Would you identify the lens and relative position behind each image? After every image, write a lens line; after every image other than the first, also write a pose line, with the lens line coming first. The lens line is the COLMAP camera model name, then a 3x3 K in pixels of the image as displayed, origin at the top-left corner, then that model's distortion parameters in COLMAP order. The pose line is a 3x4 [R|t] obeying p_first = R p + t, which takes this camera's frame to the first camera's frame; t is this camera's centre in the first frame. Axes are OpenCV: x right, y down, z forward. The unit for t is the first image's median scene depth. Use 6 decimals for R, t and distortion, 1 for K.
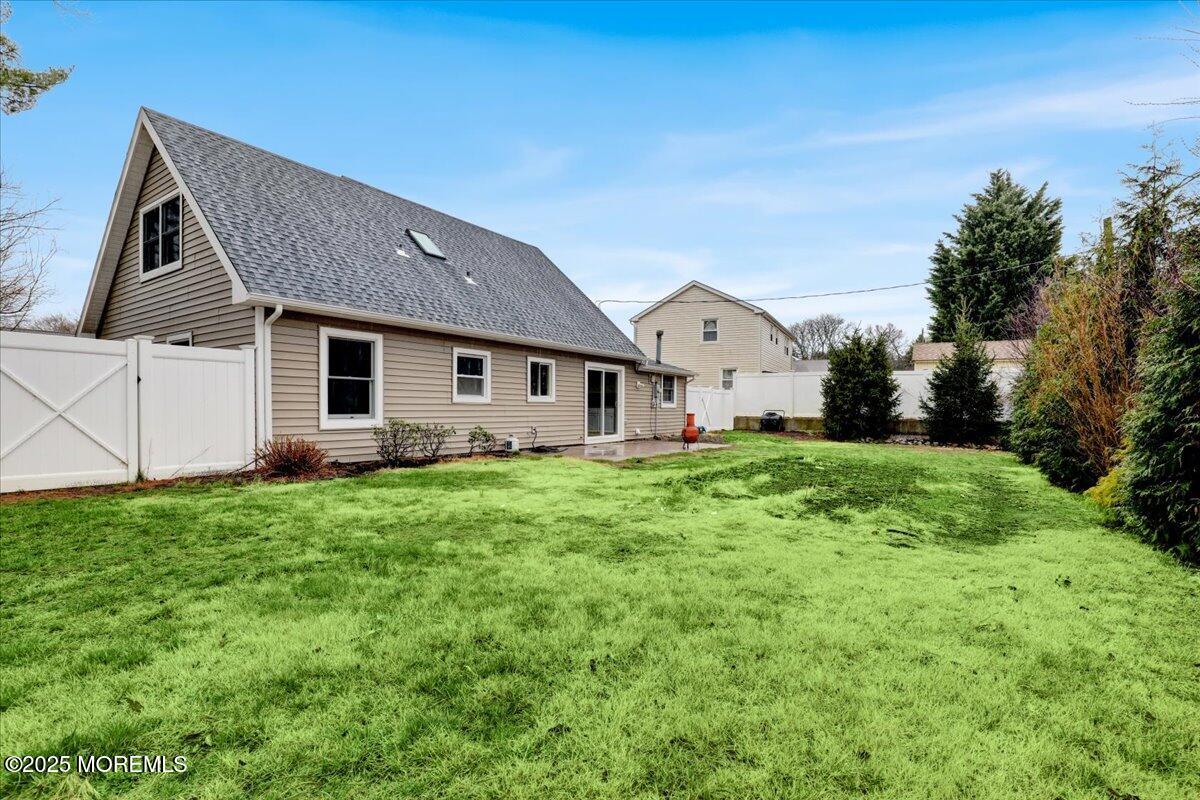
lens RADIAL K [[554.3, 0, 604.1], [0, 554.3, 392.2], [0, 0, 1]] dist [-0.005100, -0.000373]
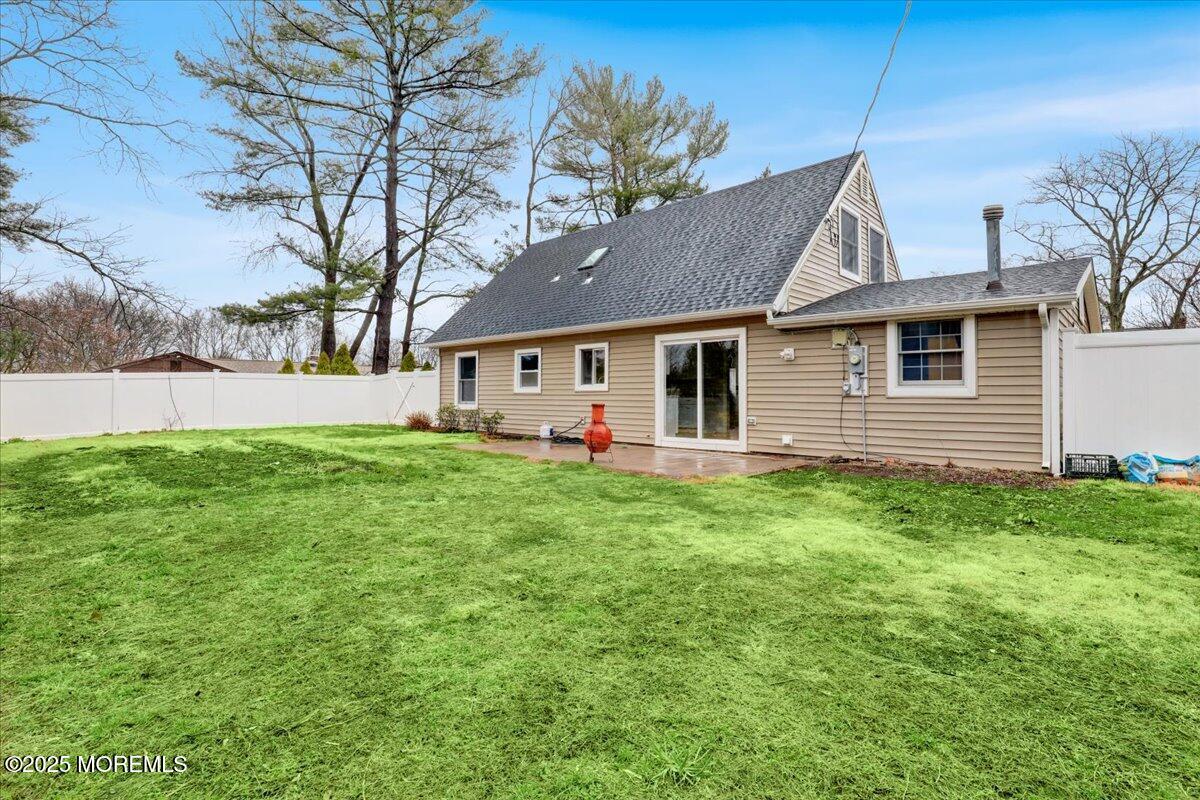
lens RADIAL K [[554.3, 0, 604.1], [0, 554.3, 392.2], [0, 0, 1]] dist [-0.005100, -0.000373]
pose [[-0.129134, -0.020481, -0.991416, 0.808946], [0.018404, 0.999565, -0.023046, 0.041669], [0.991456, -0.021222, -0.128701, 1.149236]]
